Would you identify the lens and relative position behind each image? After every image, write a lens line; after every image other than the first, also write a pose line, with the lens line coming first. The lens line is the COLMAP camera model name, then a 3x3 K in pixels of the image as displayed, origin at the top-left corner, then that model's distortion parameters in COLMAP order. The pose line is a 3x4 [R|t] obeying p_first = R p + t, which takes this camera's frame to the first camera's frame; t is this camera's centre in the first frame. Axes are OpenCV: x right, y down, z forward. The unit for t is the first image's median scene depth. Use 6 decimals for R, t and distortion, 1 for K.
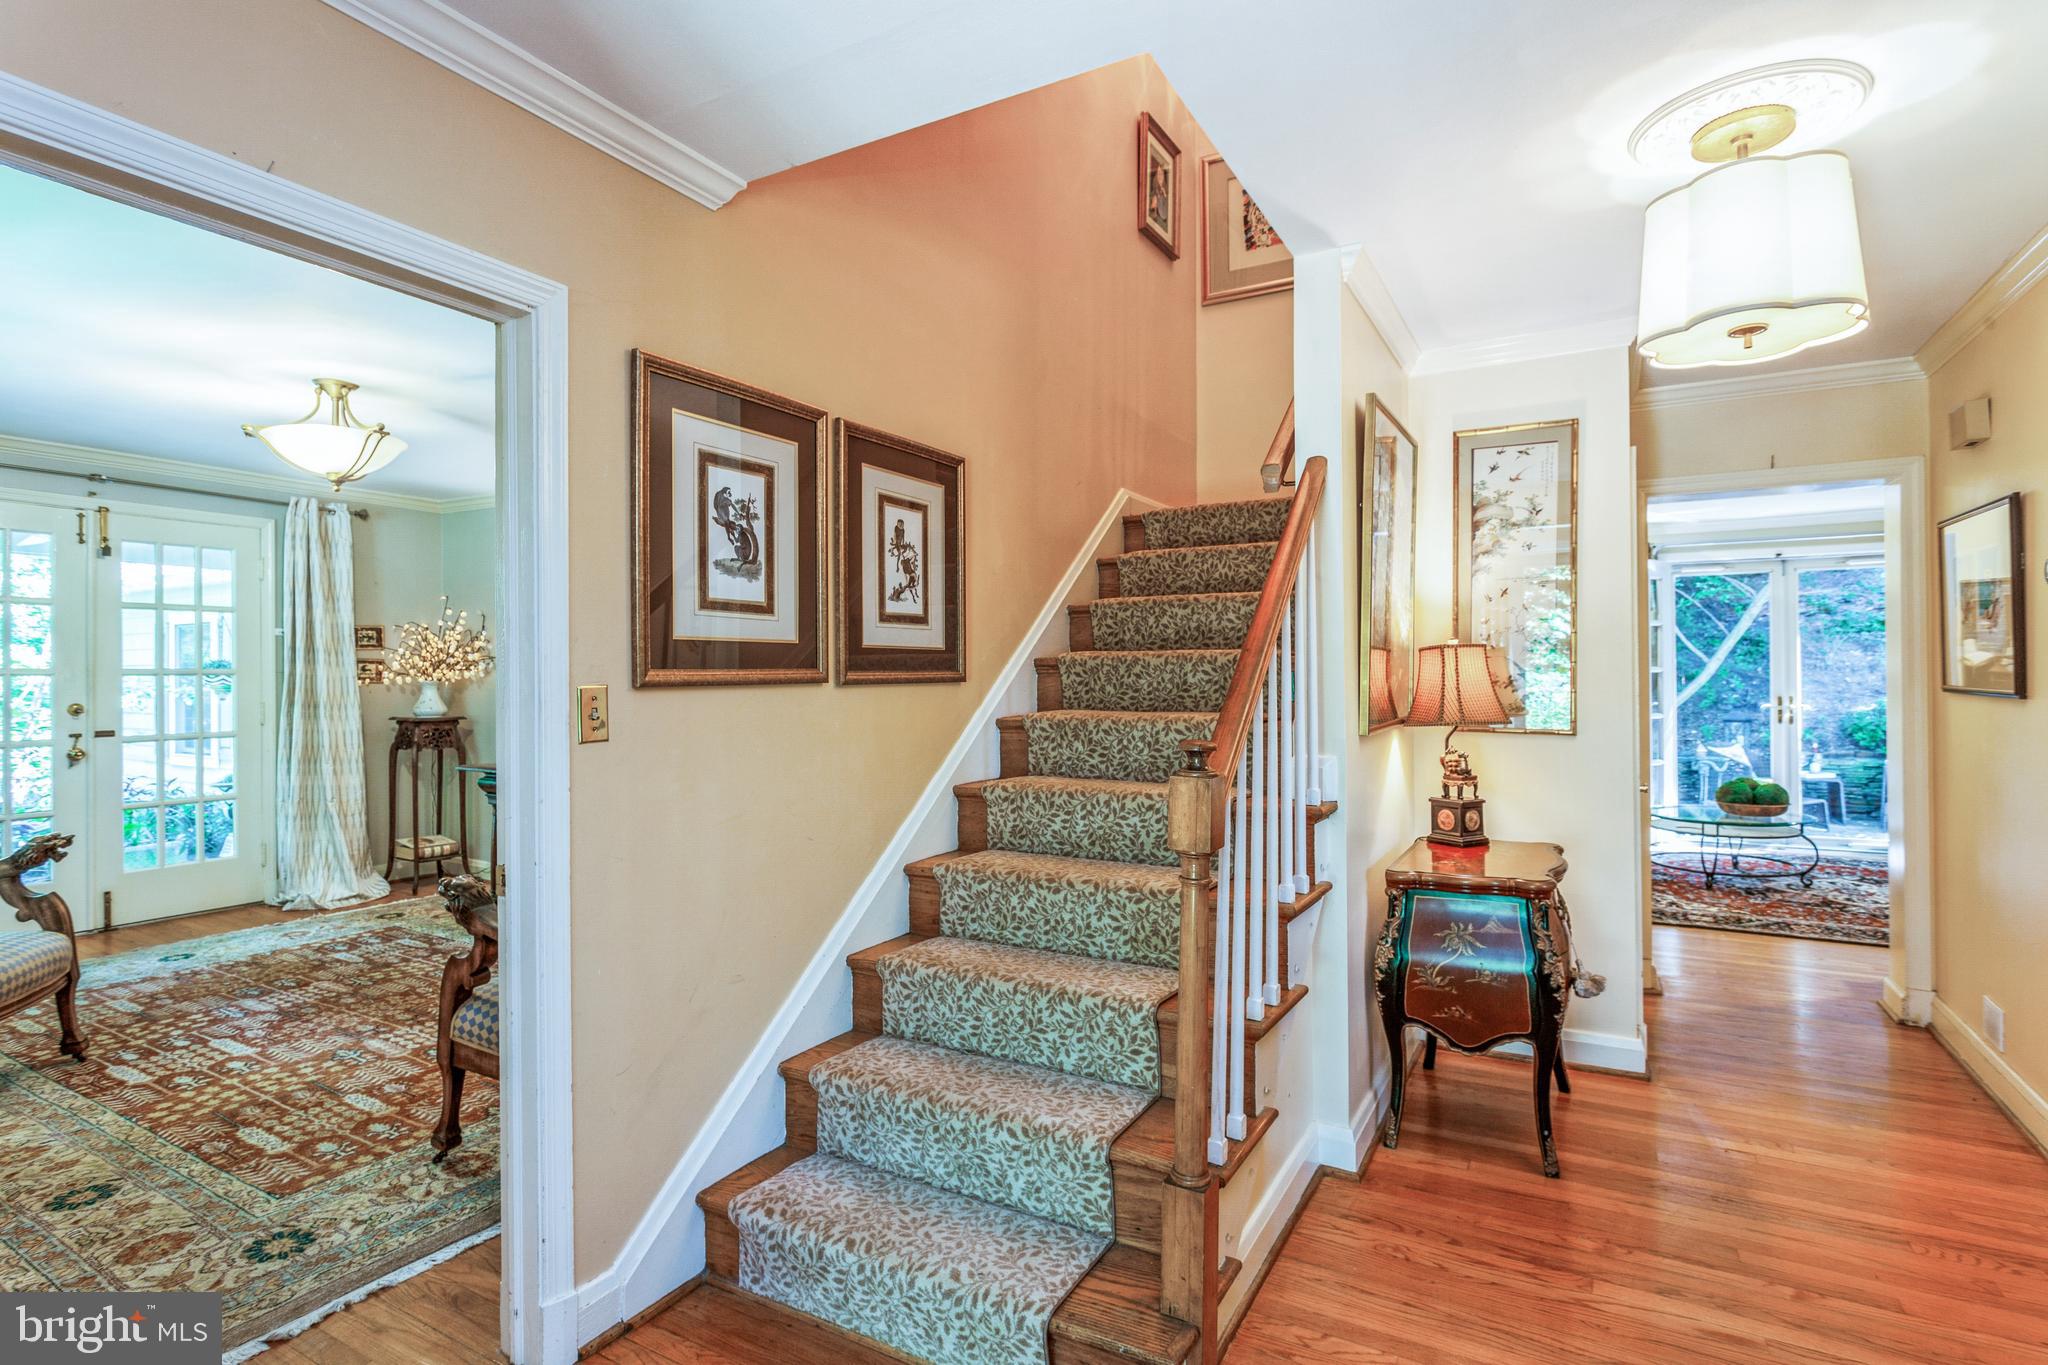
lens RADIAL K [[1022.1, 0, 1023.7], [0, 1022.1, 664.5], [0, 0, 1]] dist [-0.005624, 0.005557]
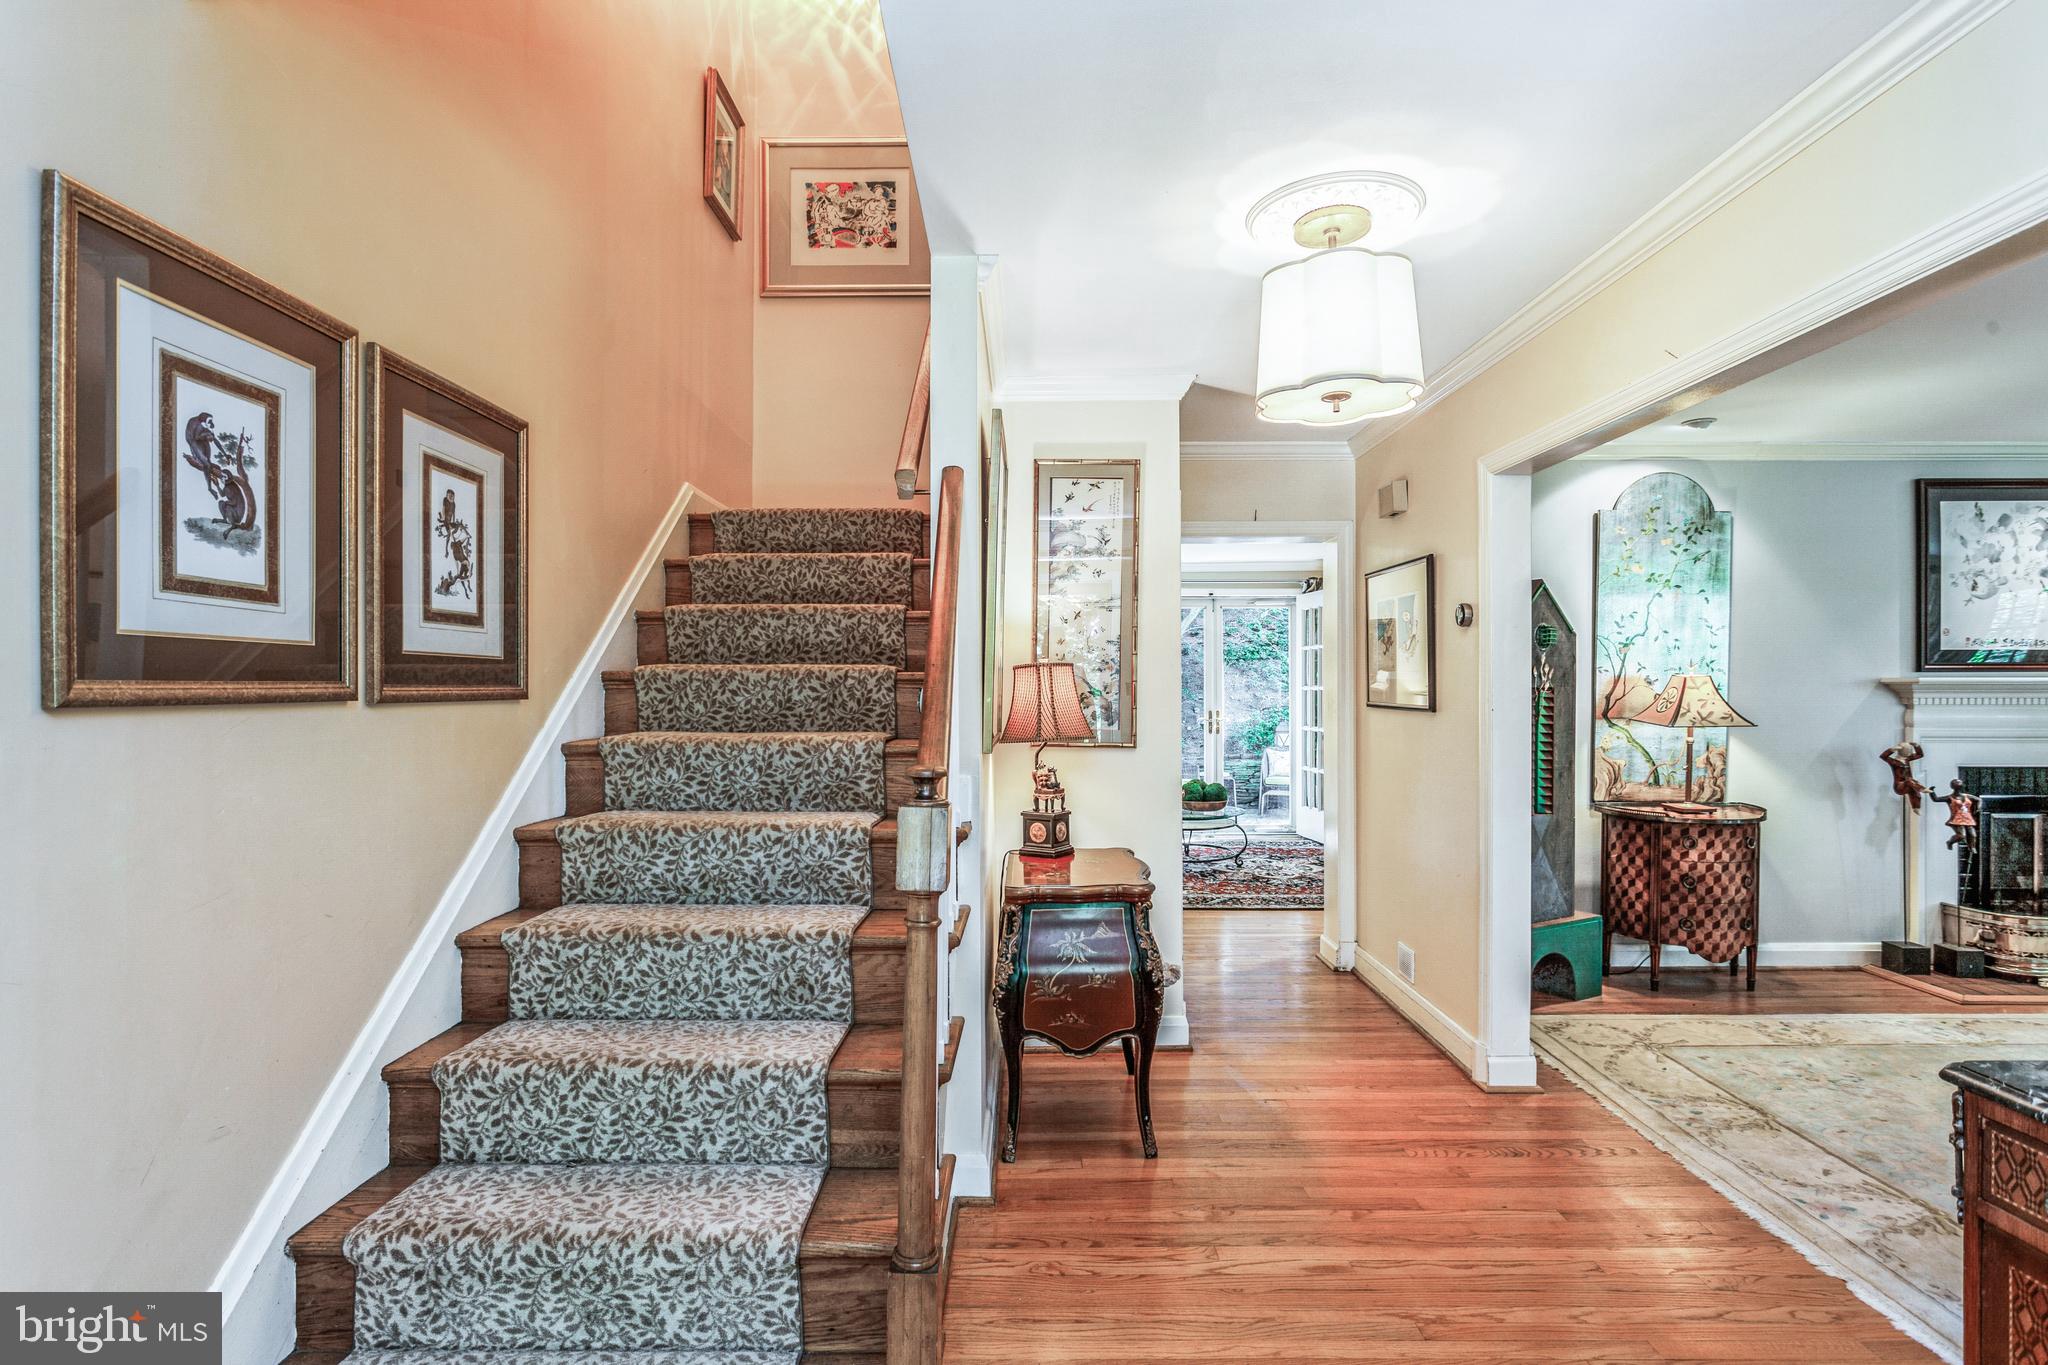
lens RADIAL K [[1022.1, 0, 1022.9], [0, 1022.1, 683.6], [0, 0, 1]] dist [-0.005624, 0.005557]
pose [[0.872401, 0.007423, 0.488734, -0.141415], [-0.008379, 0.999965, -0.000231, 0.002078], [-0.488719, -0.003894, 0.872433, 0.134499]]
